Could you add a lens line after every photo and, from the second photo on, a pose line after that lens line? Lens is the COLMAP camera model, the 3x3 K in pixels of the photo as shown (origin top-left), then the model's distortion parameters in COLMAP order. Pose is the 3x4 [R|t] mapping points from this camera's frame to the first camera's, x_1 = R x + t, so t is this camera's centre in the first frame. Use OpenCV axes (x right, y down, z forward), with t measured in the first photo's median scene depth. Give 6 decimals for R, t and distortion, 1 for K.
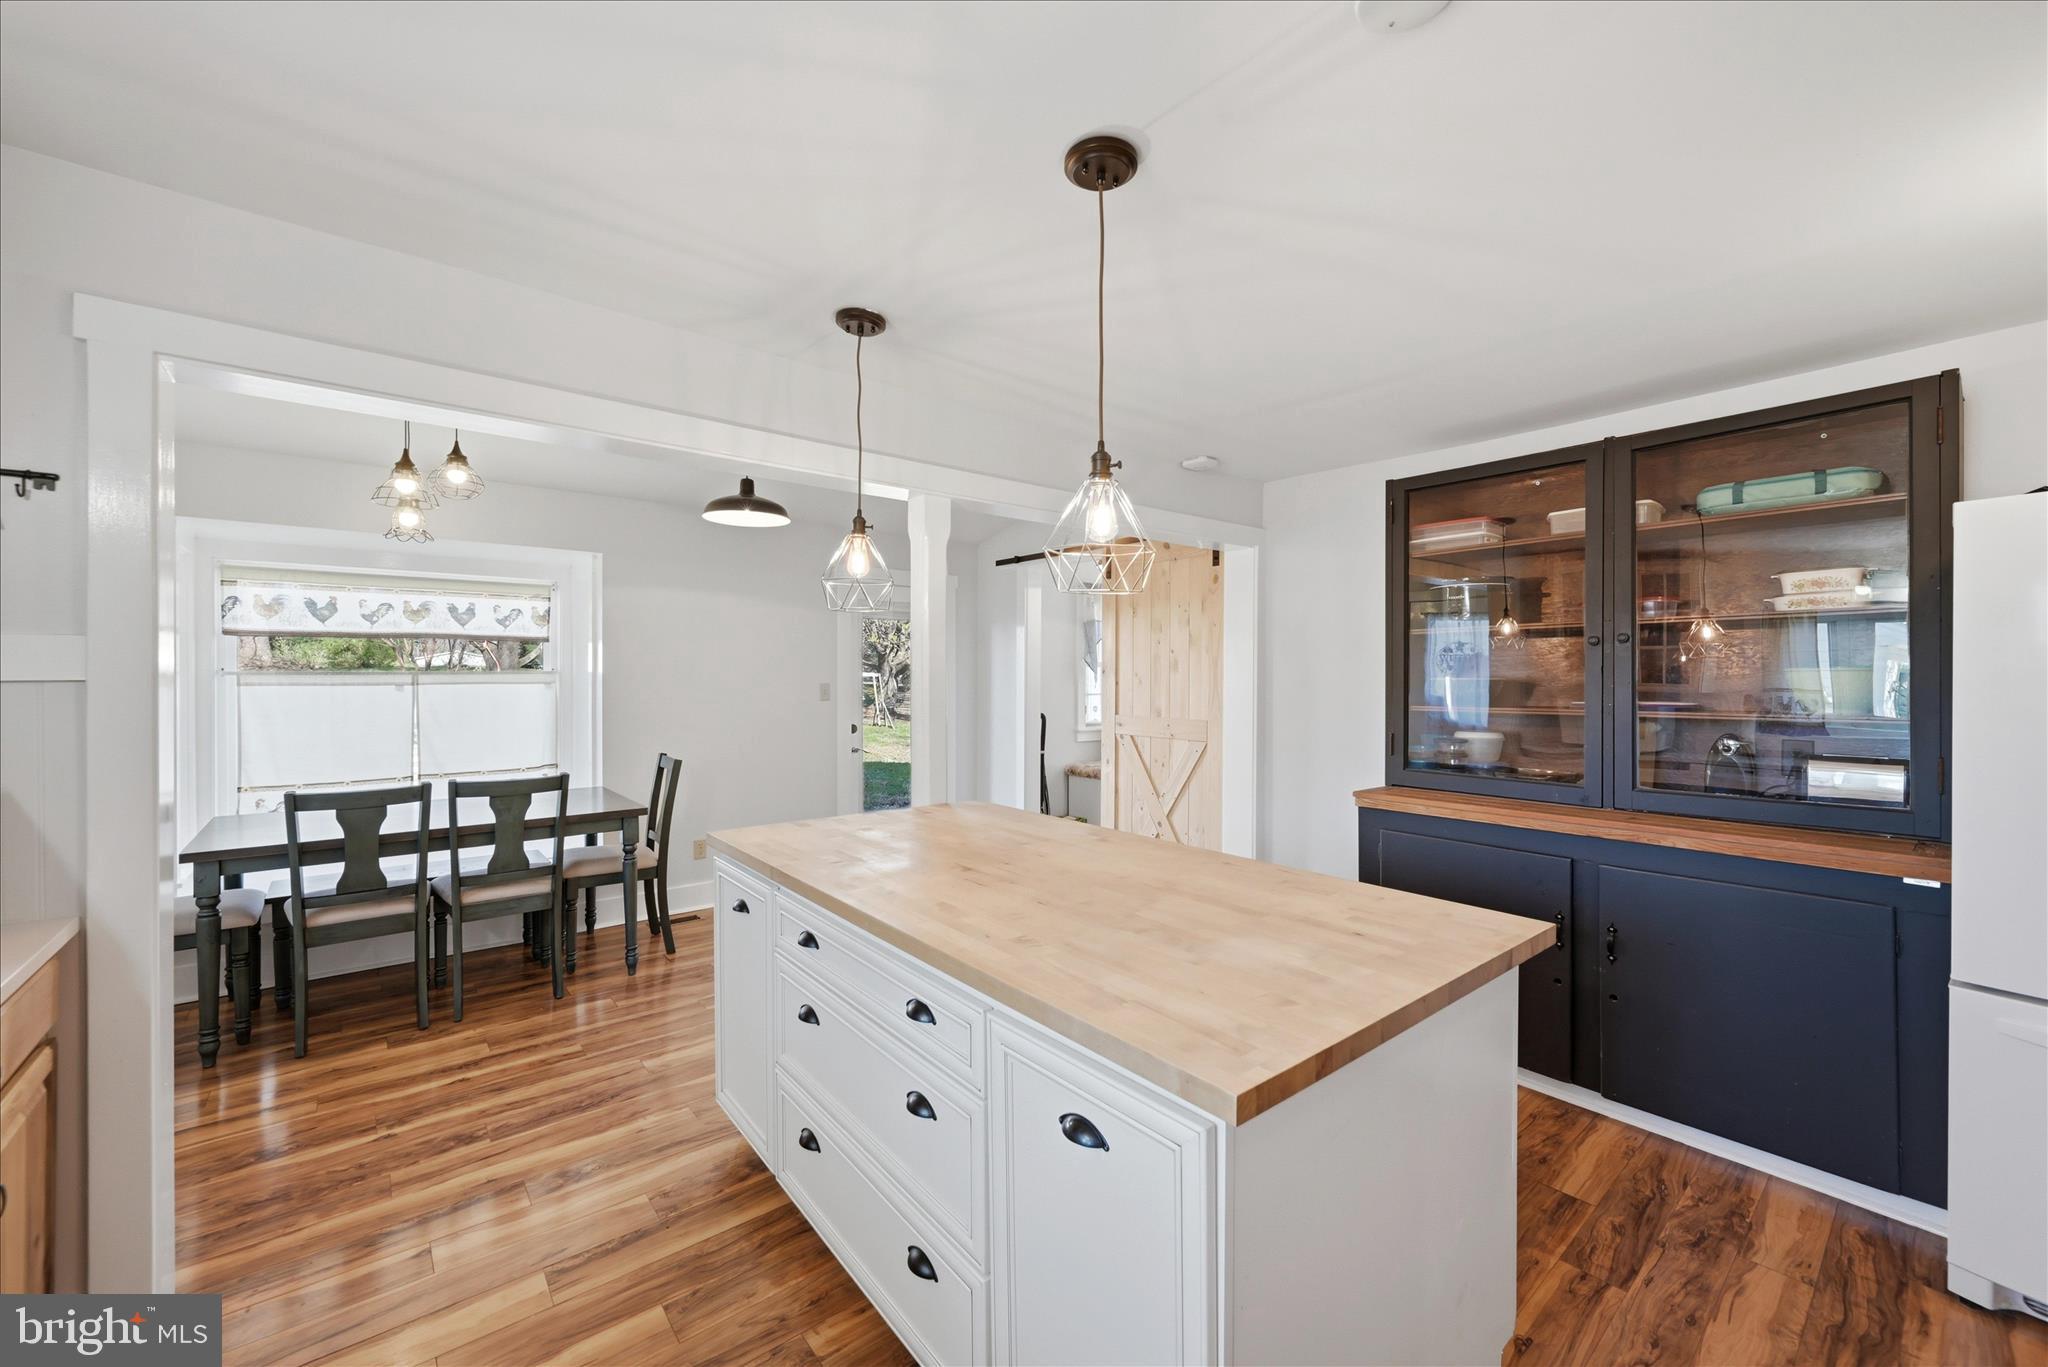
lens RADIAL K [[807.2, 0, 1016.7], [0, 807.2, 680.5], [0, 0, 1]] dist [0.002260, 0.000068]
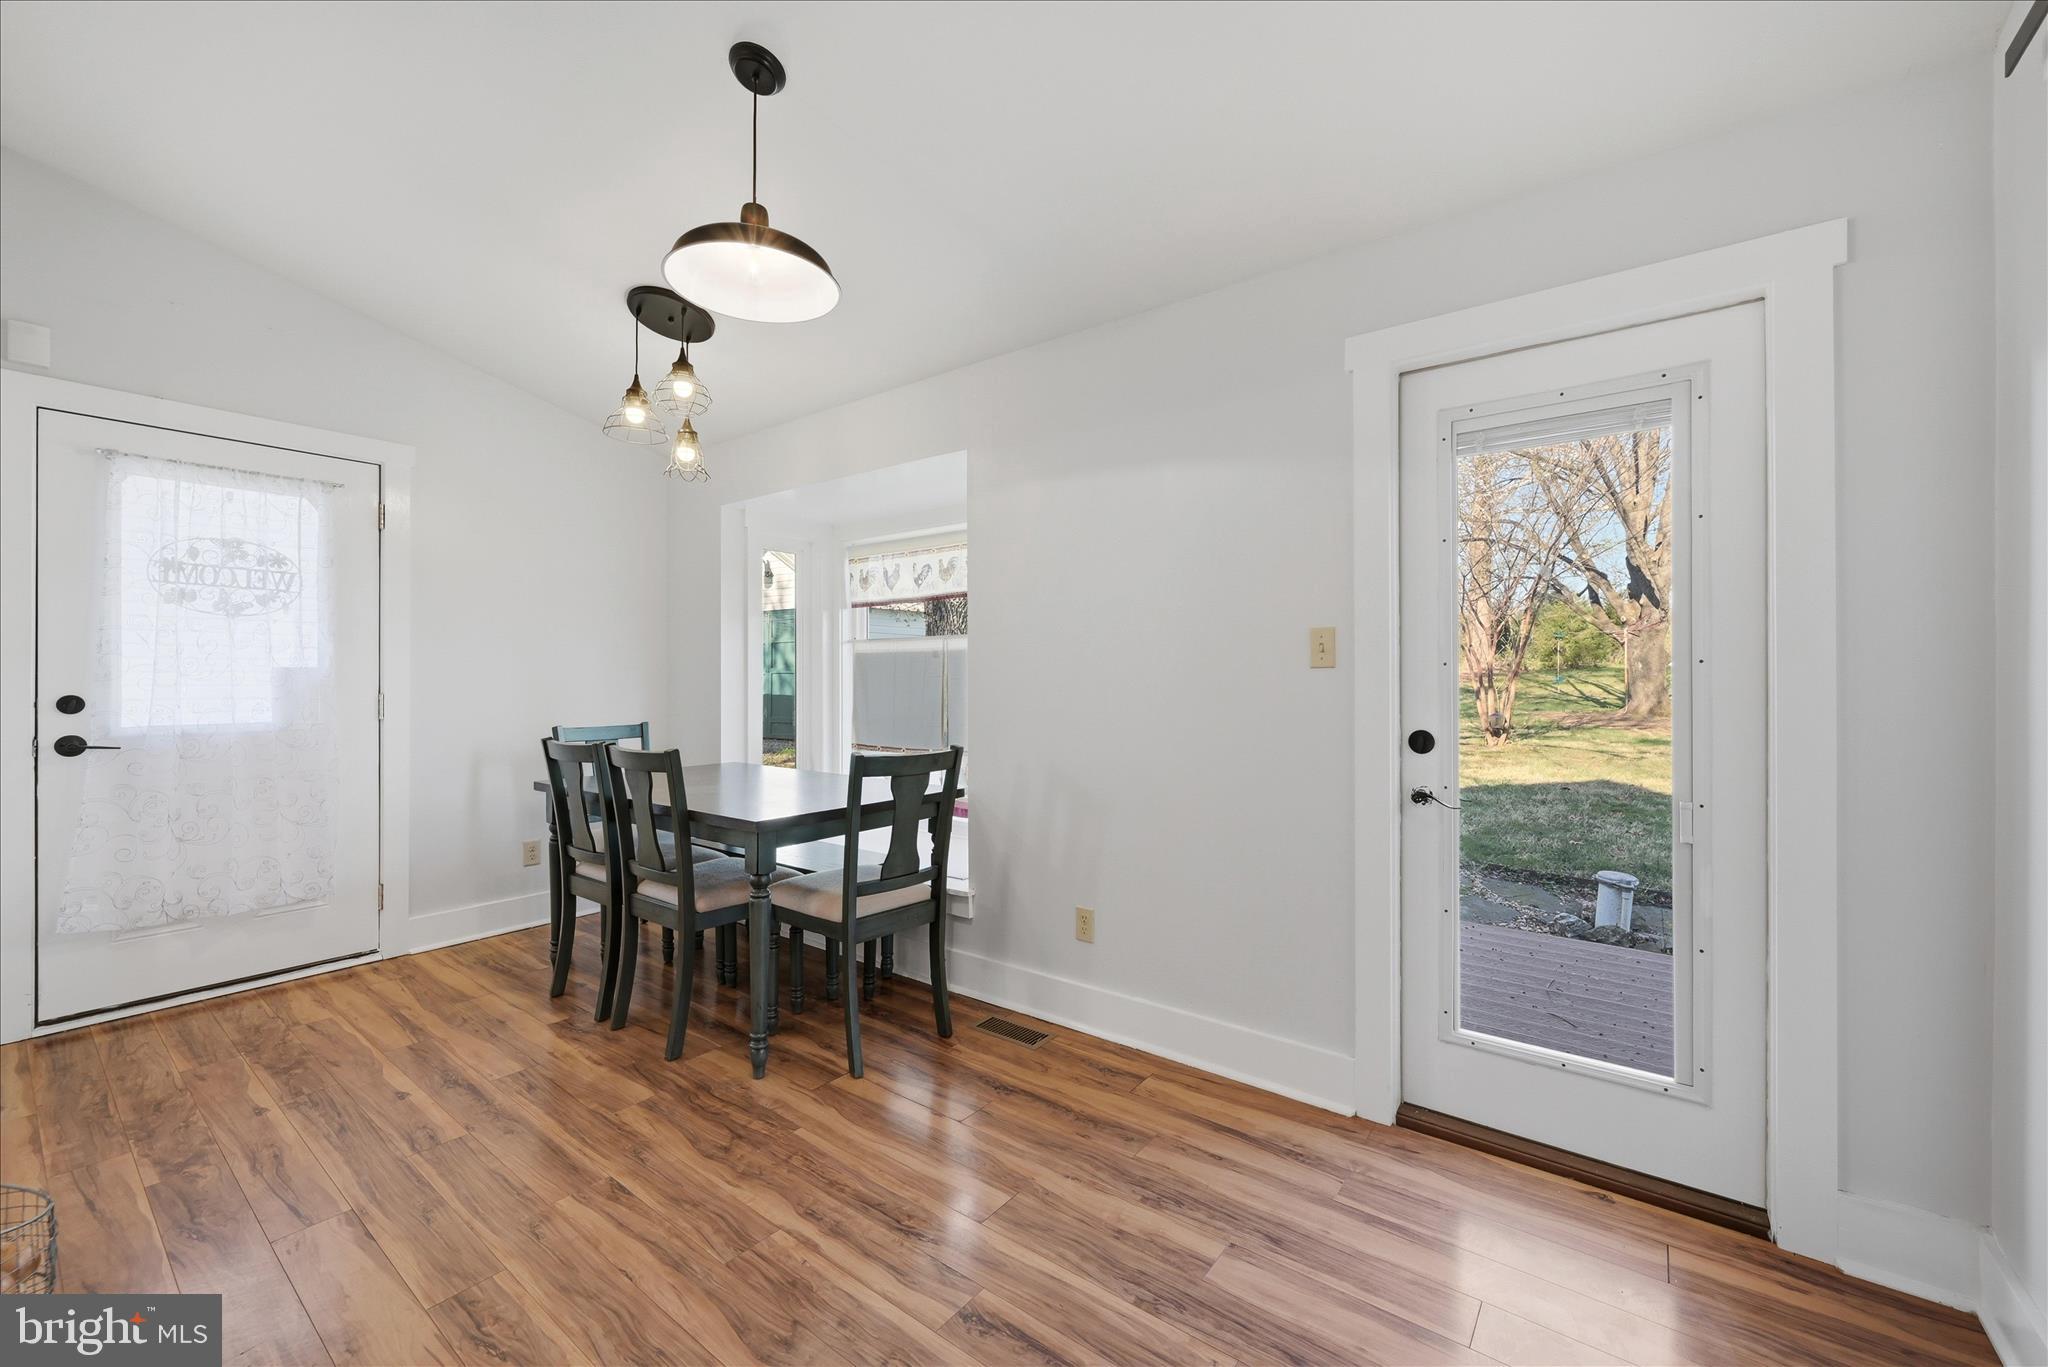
lens RADIAL K [[807.2, 0, 1026.1], [0, 807.2, 687.9], [0, 0, 1]] dist [0.002260, 0.000068]
pose [[0.239740, 0.011783, -0.970766, 0.230445], [-0.009183, 0.999909, 0.009869, 0.052920], [0.970794, 0.006548, 0.239826, 1.219186]]
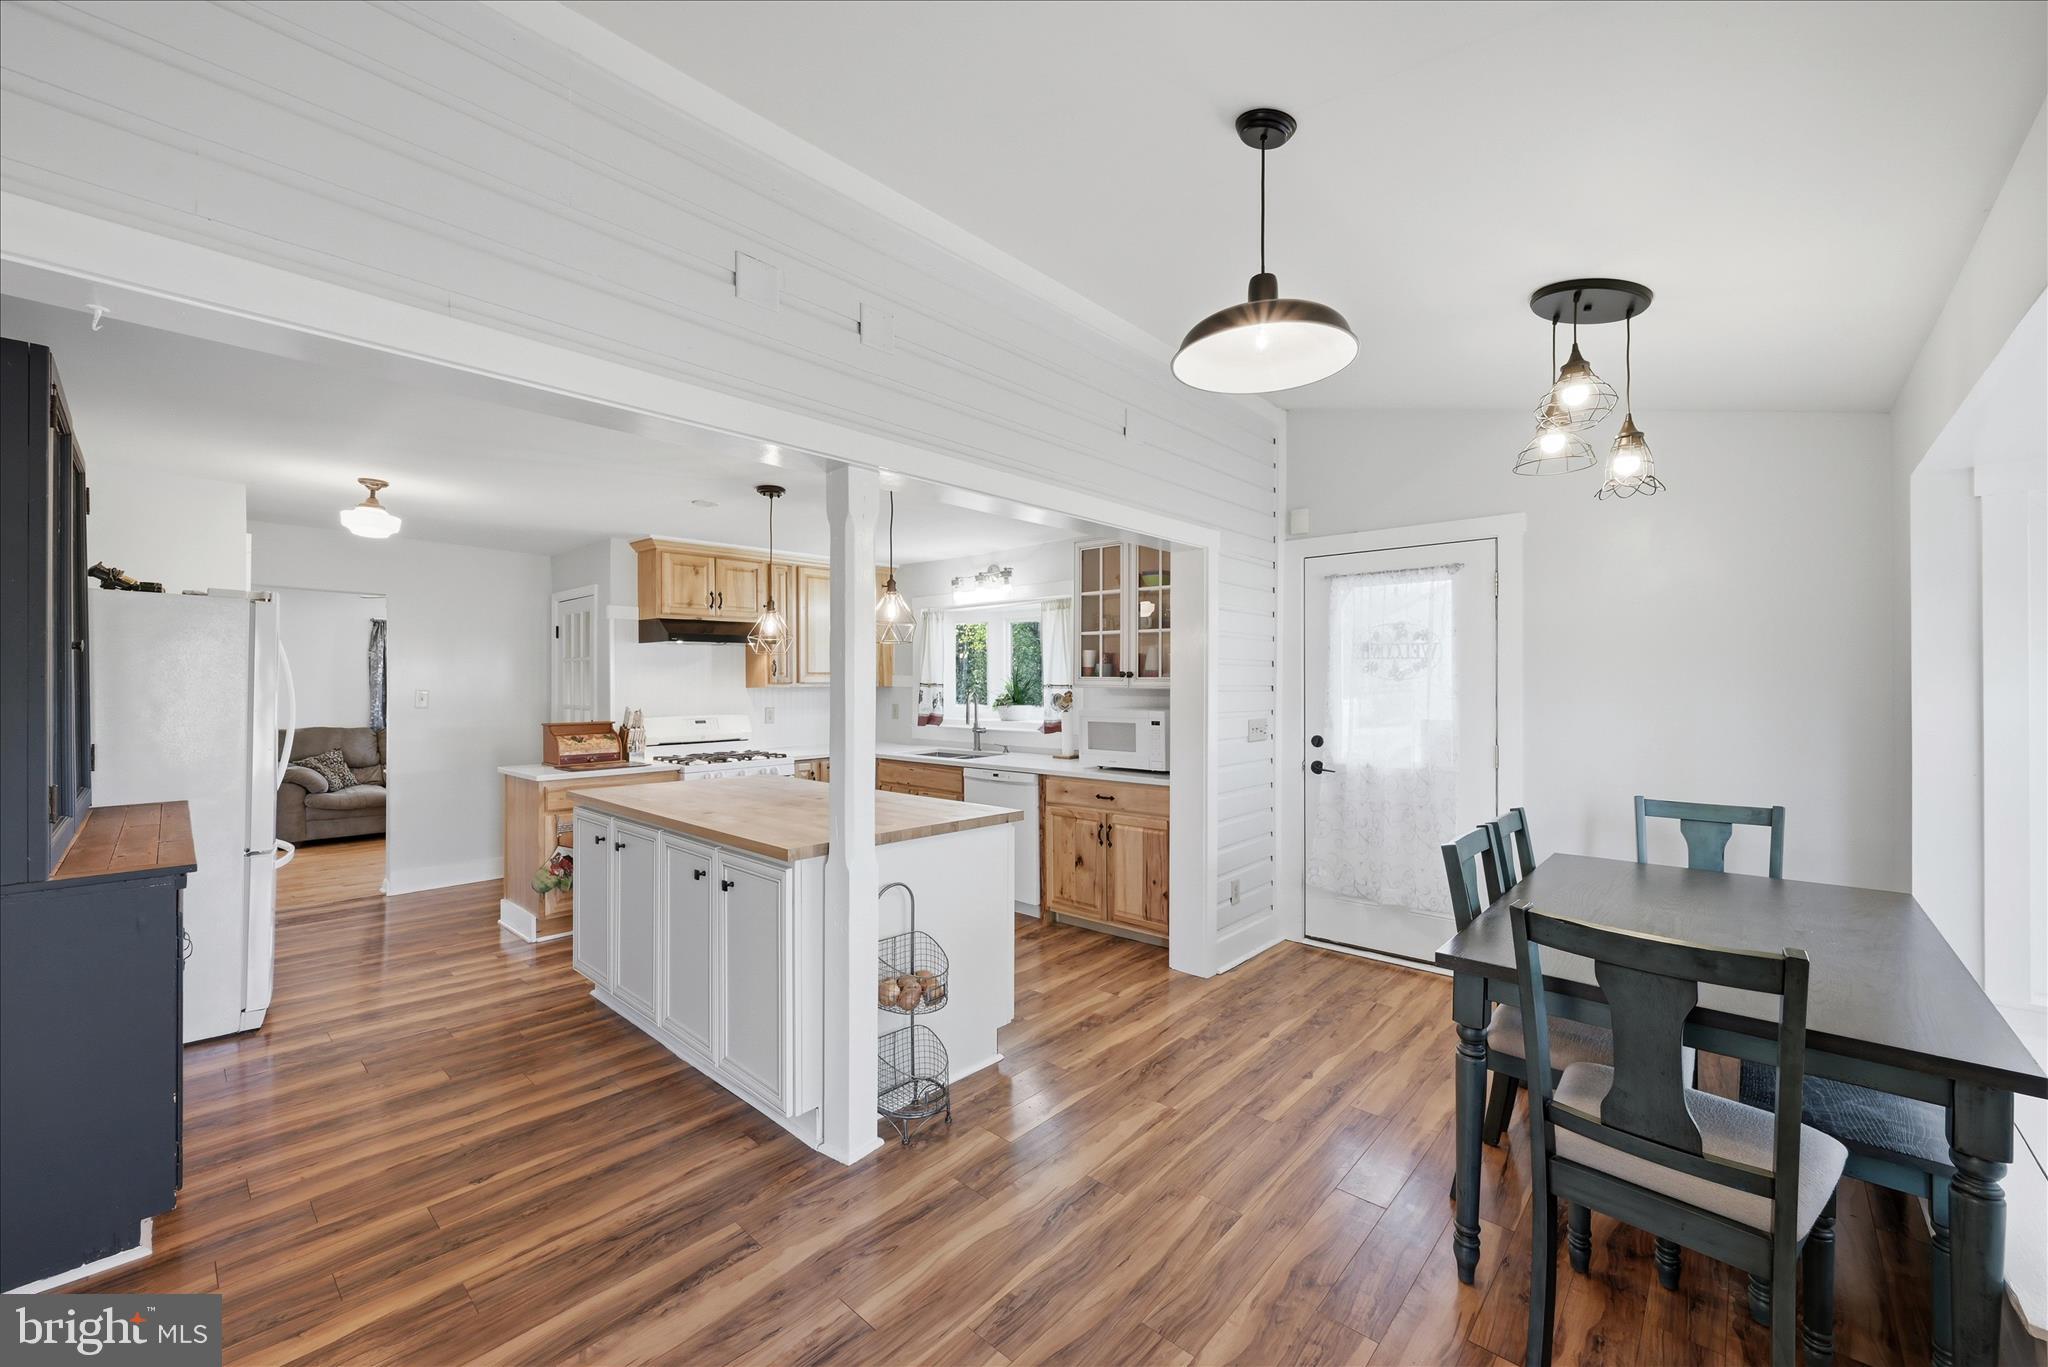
lens RADIAL K [[807.2, 0, 1029.4], [0, 807.2, 687.0], [0, 0, 1]] dist [0.002260, 0.000068]
pose [[-0.987918, 0.003791, -0.154932, -0.146948], [0.001386, 0.999877, 0.015628, -0.022553], [0.154973, 0.015225, -0.987801, 1.690943]]
